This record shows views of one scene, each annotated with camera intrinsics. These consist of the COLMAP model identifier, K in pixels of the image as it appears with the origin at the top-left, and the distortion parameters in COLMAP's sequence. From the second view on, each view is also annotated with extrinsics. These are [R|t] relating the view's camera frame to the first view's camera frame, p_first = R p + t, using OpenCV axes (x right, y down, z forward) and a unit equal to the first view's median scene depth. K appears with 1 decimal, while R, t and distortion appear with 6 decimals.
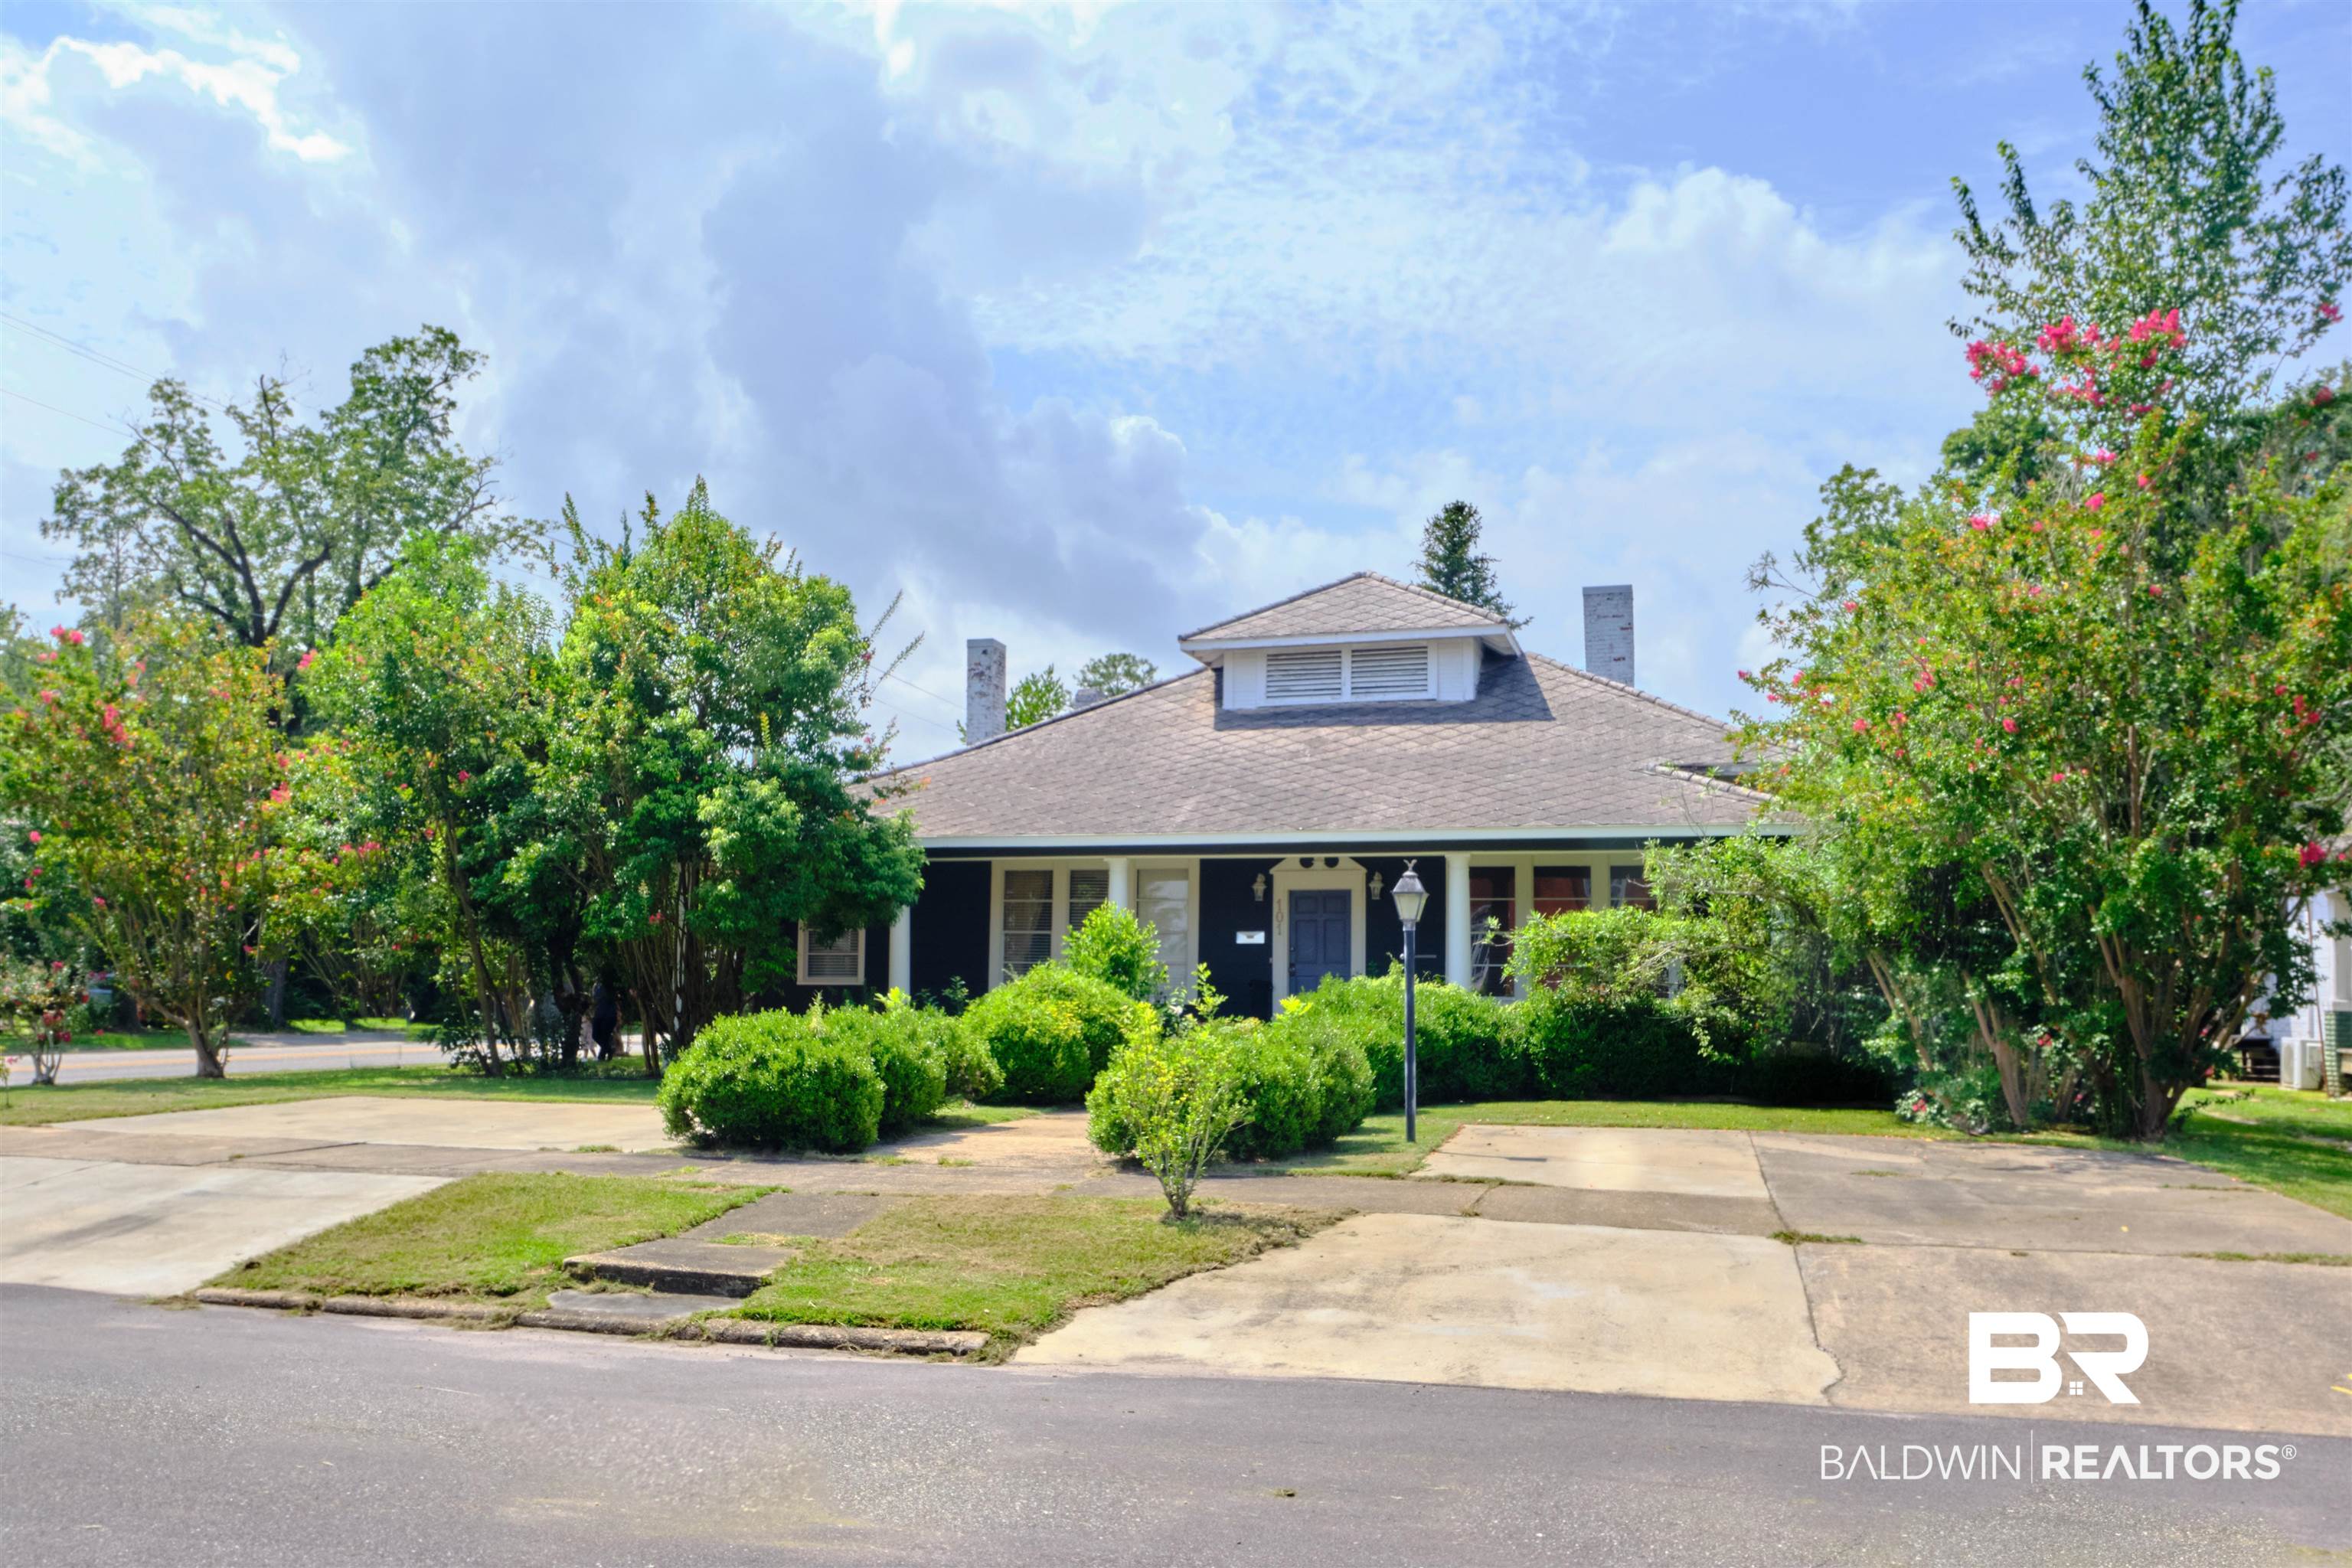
lens RADIAL K [[1888.3, 0, 1175.4], [0, 1888.3, 792.3], [0, 0, 1]] dist [-0.007659, -0.000006]
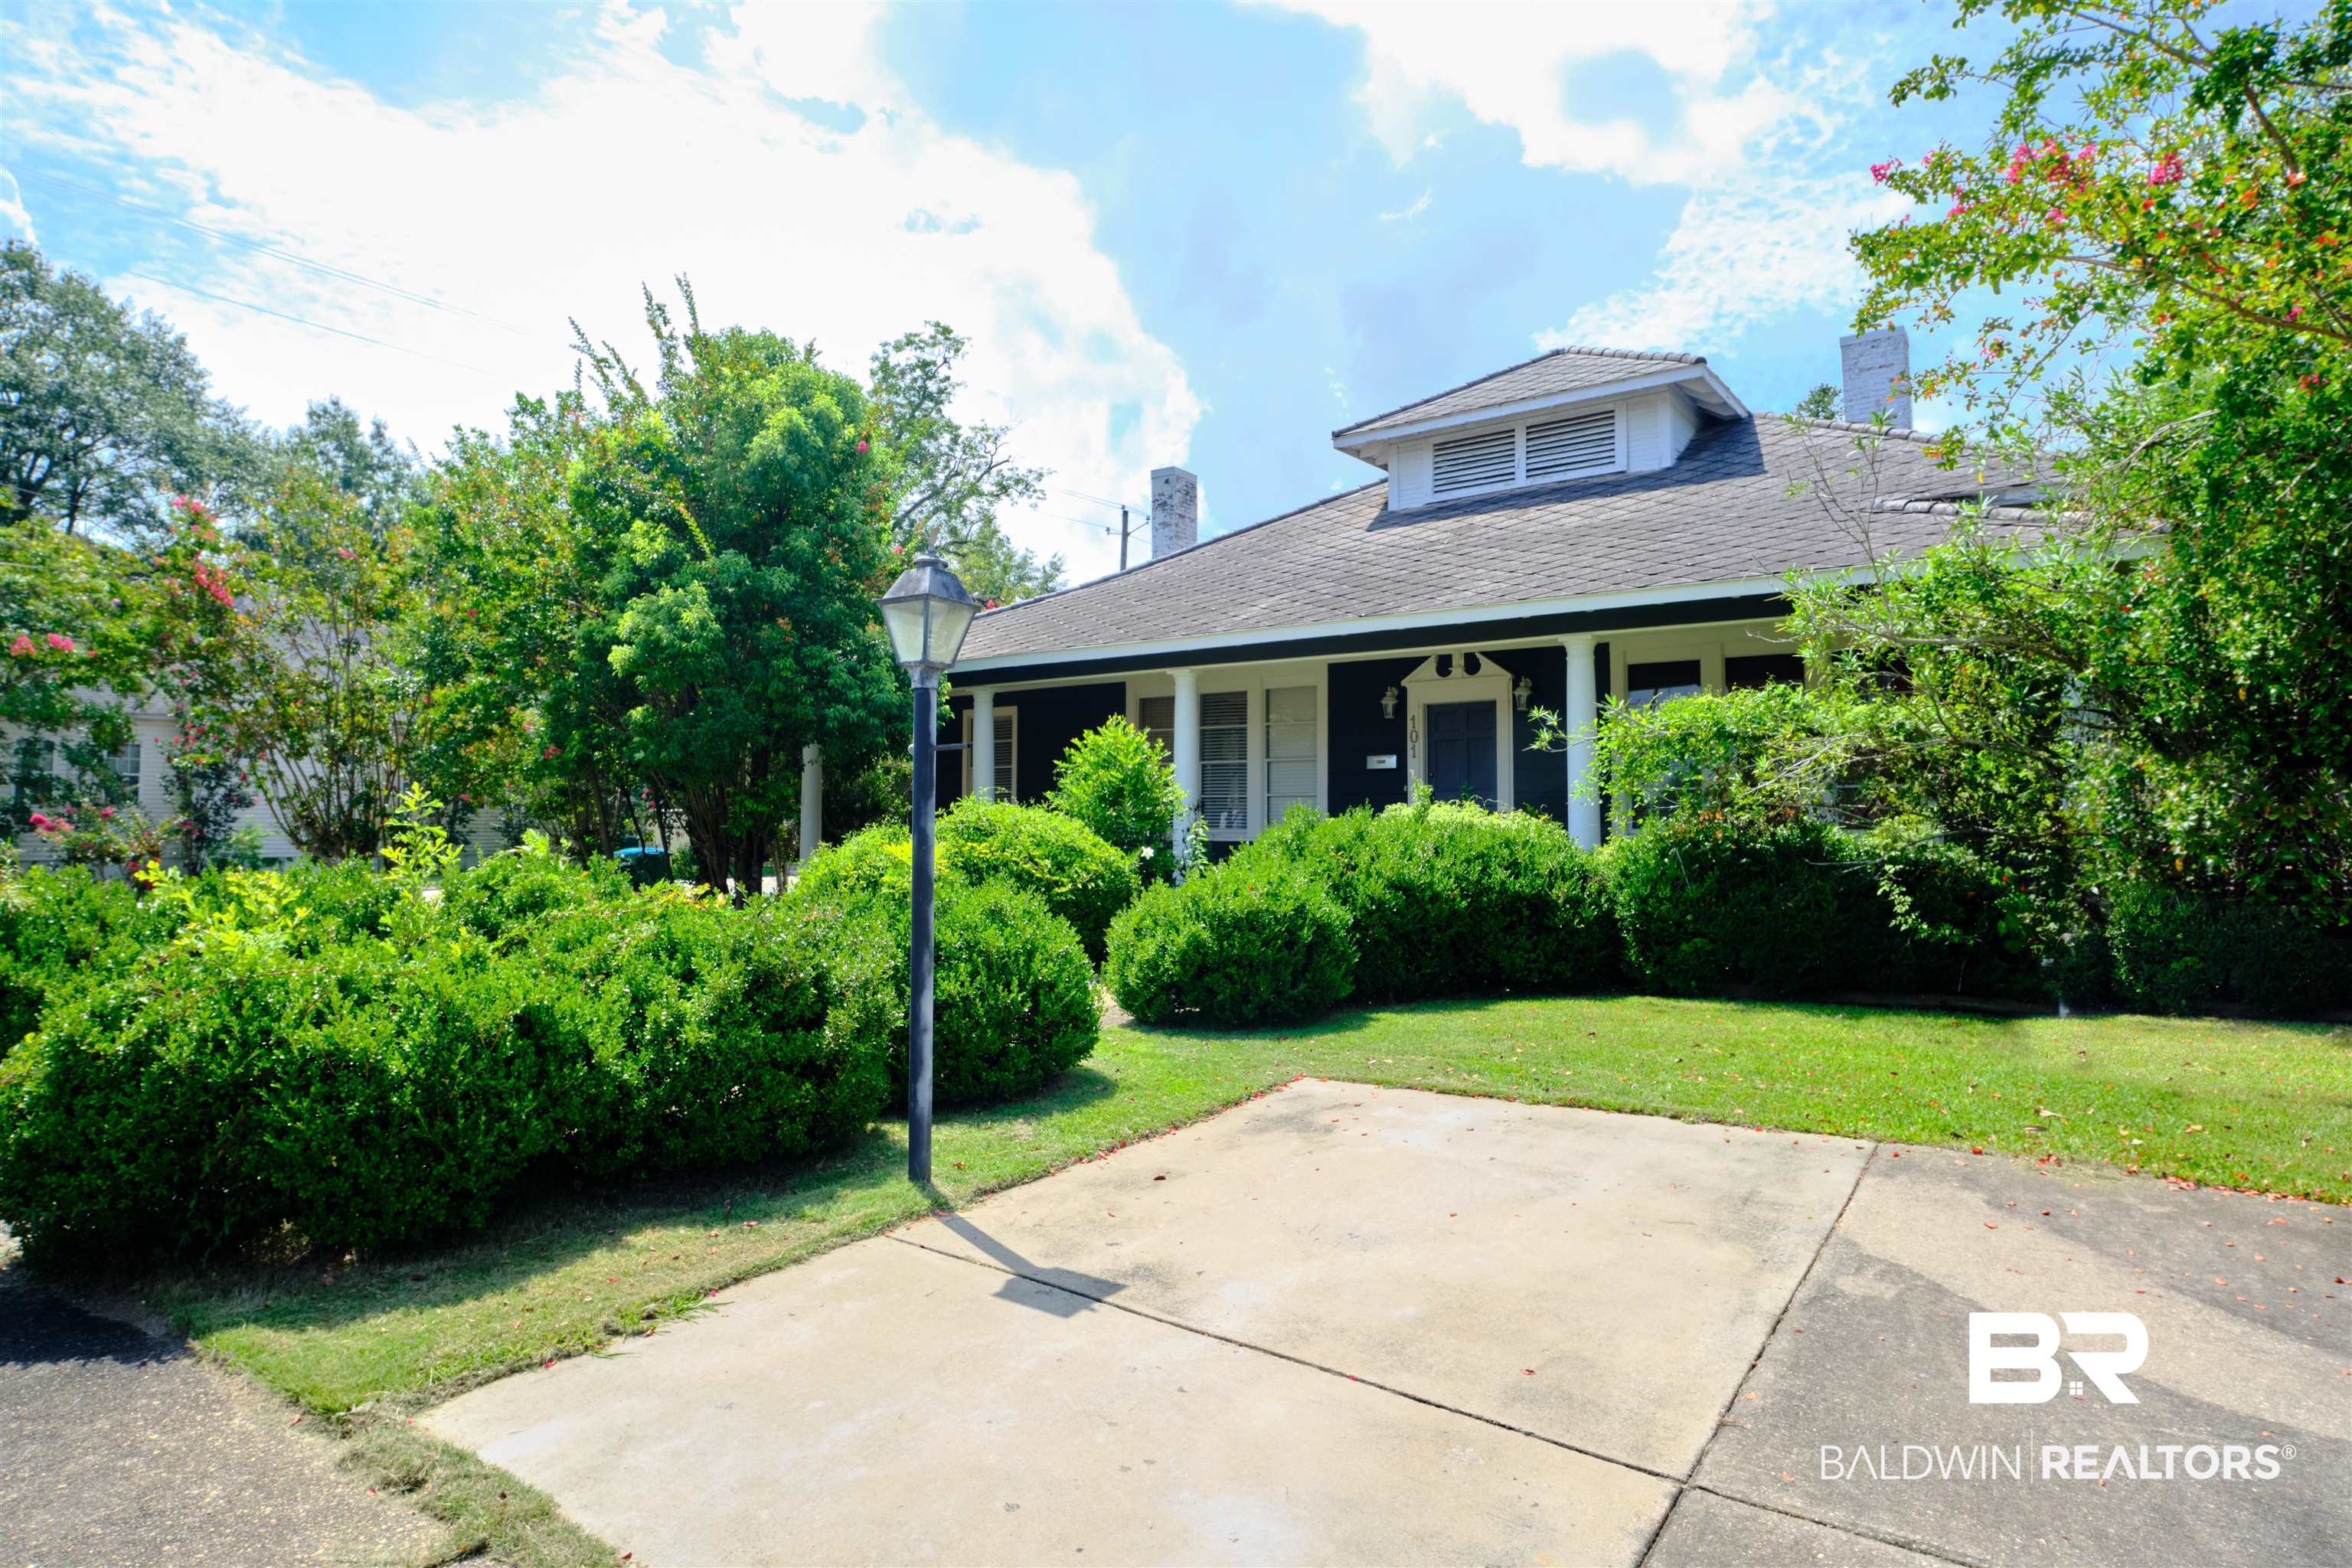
lens RADIAL K [[1338.8, 0, 1179.3], [0, 1338.8, 769.4], [0, 0, 1]] dist [-0.021894, 0.018731]
pose [[0.944861, -0.024824, -0.326530, 0.150276], [0.046089, 0.997278, 0.057548, 0.041181], [0.324213, -0.069424, 0.943433, 0.396779]]
